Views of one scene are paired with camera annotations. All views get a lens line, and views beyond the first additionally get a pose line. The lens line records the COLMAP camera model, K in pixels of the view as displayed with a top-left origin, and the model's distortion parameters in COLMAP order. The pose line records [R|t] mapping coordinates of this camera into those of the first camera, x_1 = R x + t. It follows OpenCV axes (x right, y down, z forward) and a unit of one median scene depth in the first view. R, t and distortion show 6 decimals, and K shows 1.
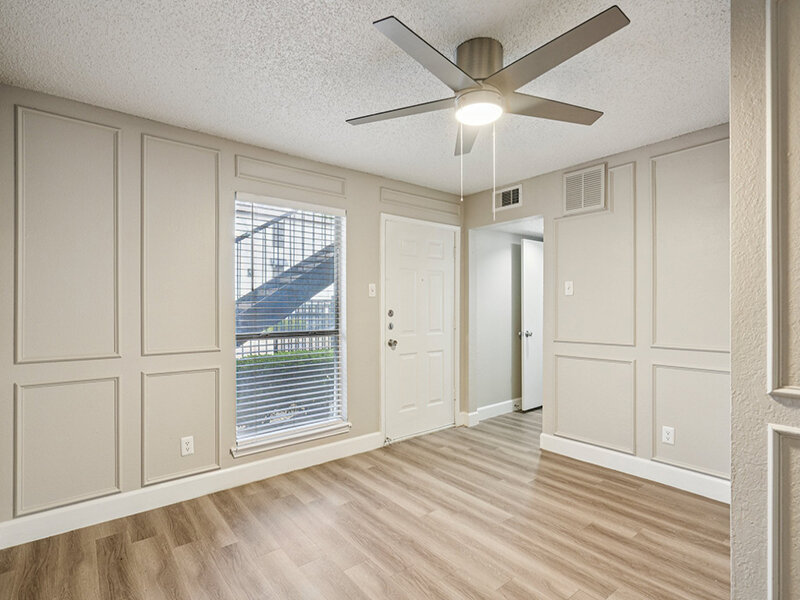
lens RADIAL K [[407.9, 0, 399.5], [0, 407.9, 303.7], [0, 0, 1]] dist [-0.000768, 0.000223]
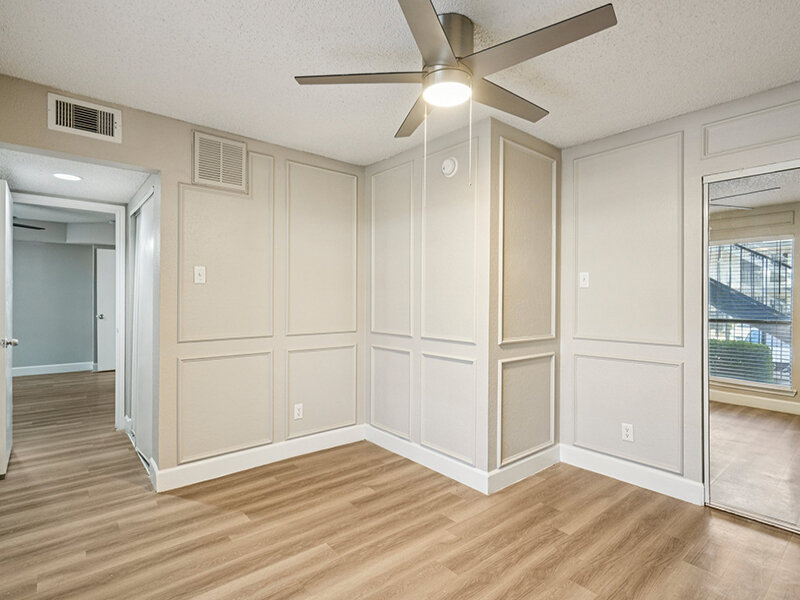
lens RADIAL K [[420.7, 0, 401.6], [0, 420.7, 298.6], [0, 0, 1]] dist [-0.004132, -0.000497]
pose [[-0.025851, 0.002773, 0.999662, -0.536823], [-0.012978, 0.999911, -0.003109, 0.008551], [-0.999582, -0.013054, -0.025813, 0.773652]]
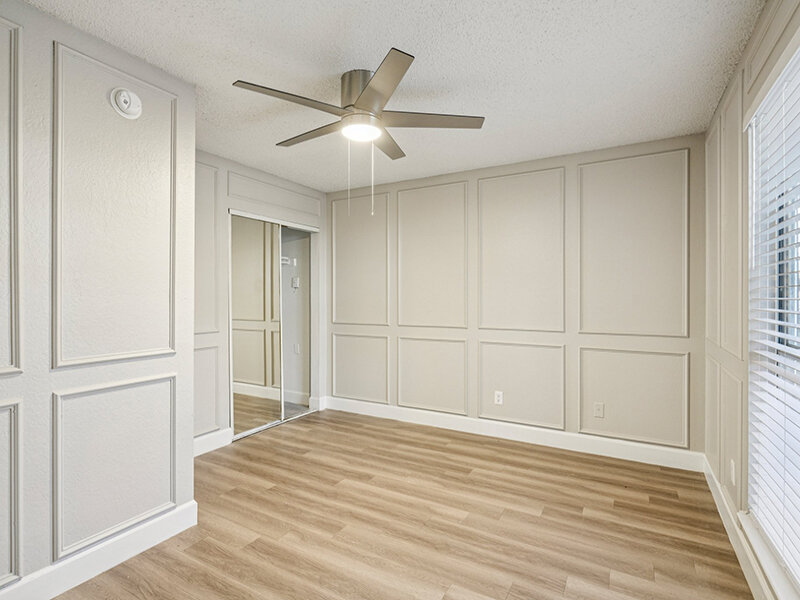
lens RADIAL K [[407.9, 0, 399.5], [0, 407.9, 303.7], [0, 0, 1]] dist [-0.000768, 0.000223]
pose [[-0.928842, 0.011713, -0.370292, 0.355543], [0.007822, 0.999897, 0.012007, 0.009865], [0.370395, 0.008256, -0.928838, 1.450895]]
